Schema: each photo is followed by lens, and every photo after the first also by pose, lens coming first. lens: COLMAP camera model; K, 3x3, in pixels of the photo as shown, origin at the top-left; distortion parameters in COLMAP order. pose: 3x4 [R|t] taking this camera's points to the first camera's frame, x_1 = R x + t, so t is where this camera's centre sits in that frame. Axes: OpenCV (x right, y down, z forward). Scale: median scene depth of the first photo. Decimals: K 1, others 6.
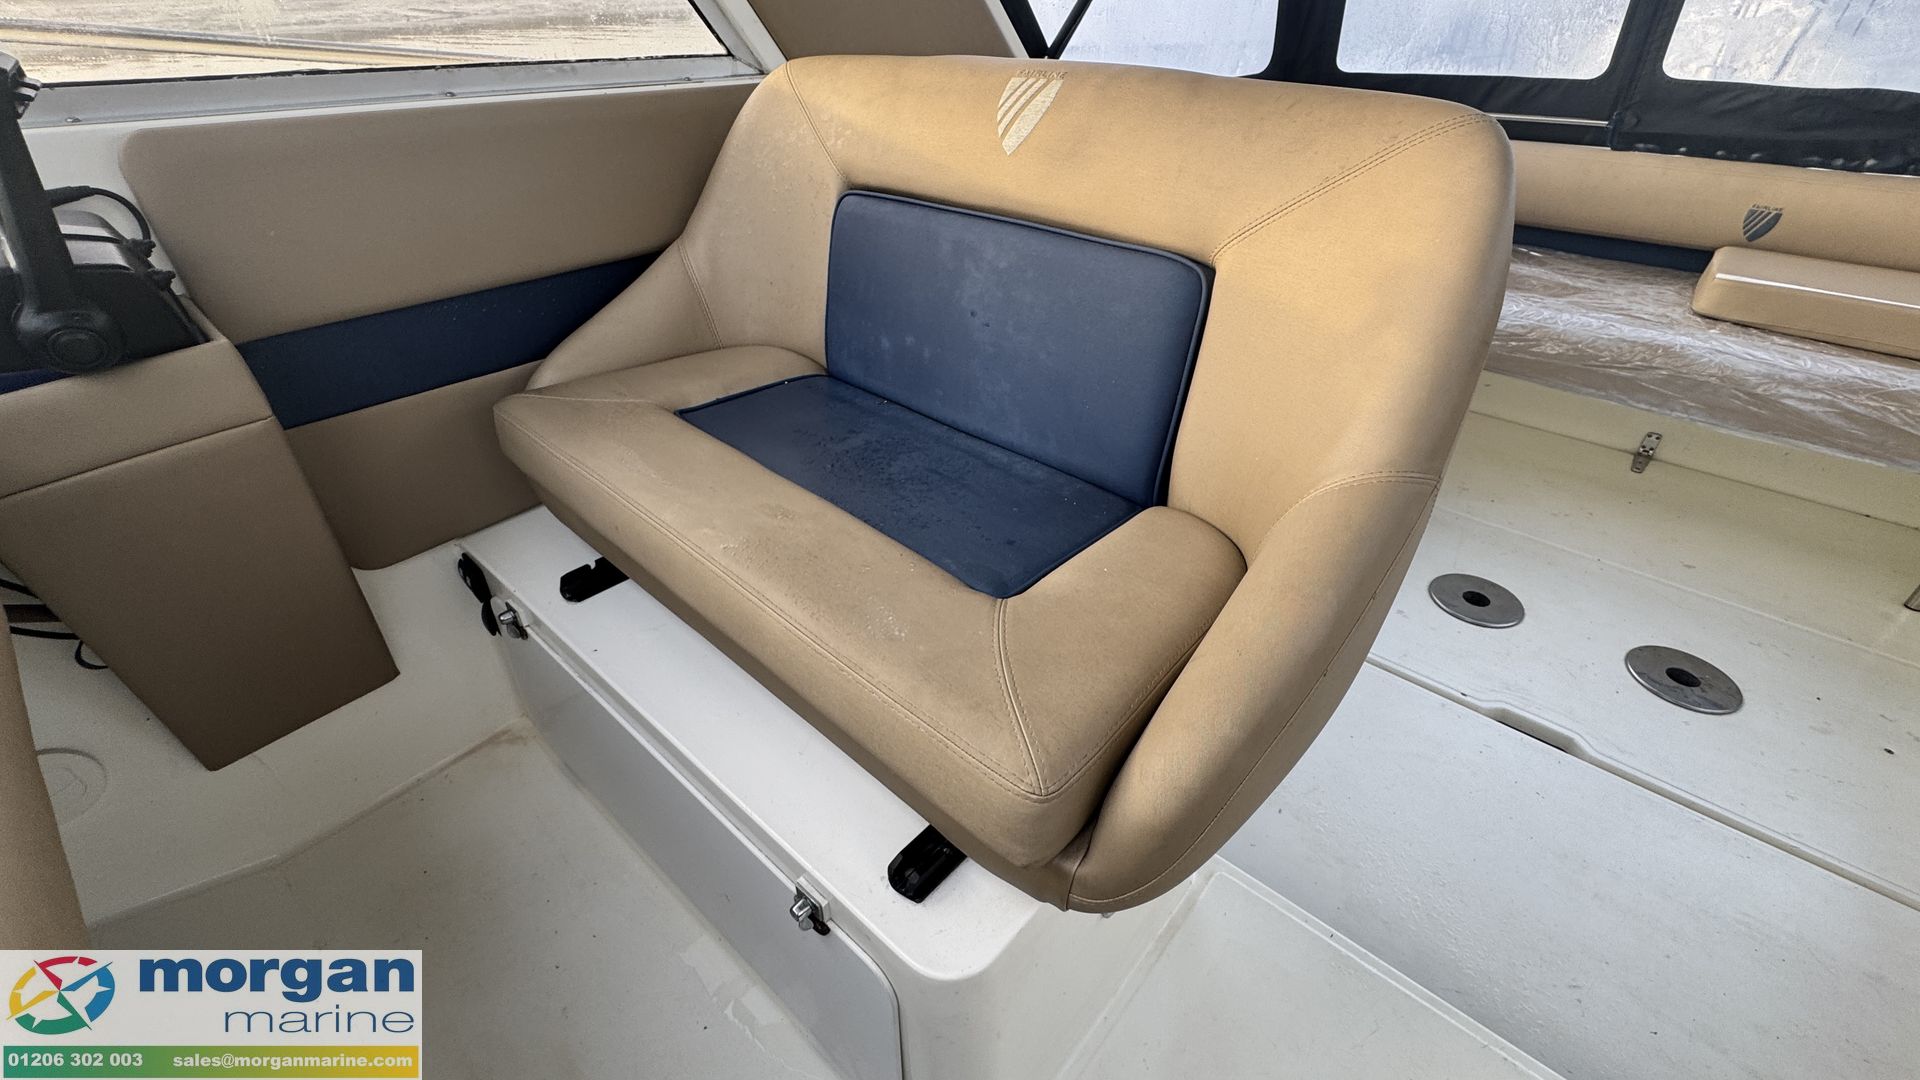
lens RADIAL K [[806.9, 0, 958.2], [0, 806.9, 538.2], [0, 0, 1]] dist [-0.000668, -0.000019]
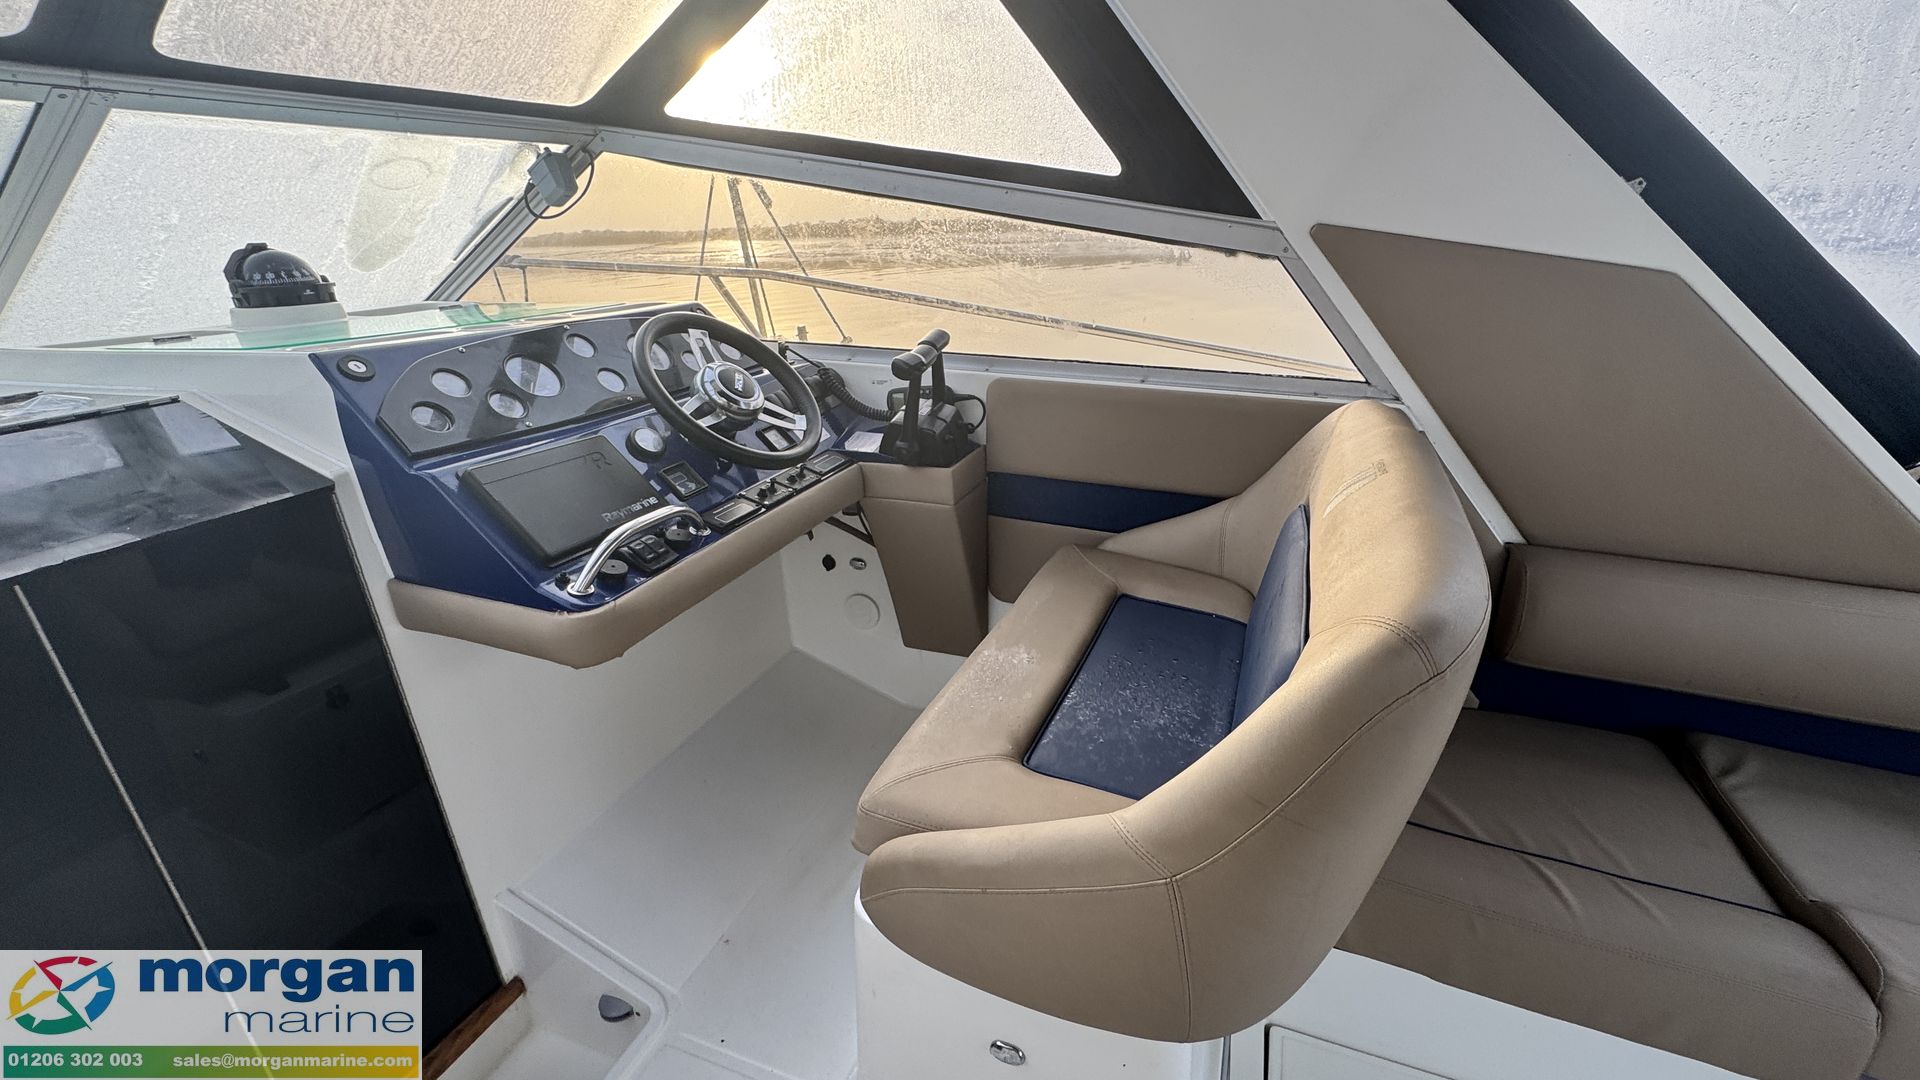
lens RADIAL K [[806.9, 0, 958.2], [0, 806.9, 538.2], [0, 0, 1]] dist [-0.000668, -0.000019]
pose [[0.351529, 0.351161, -0.867821, 0.750678], [-0.523955, 0.842001, 0.128474, -0.260224], [0.775821, 0.409537, 0.479980, 0.016936]]
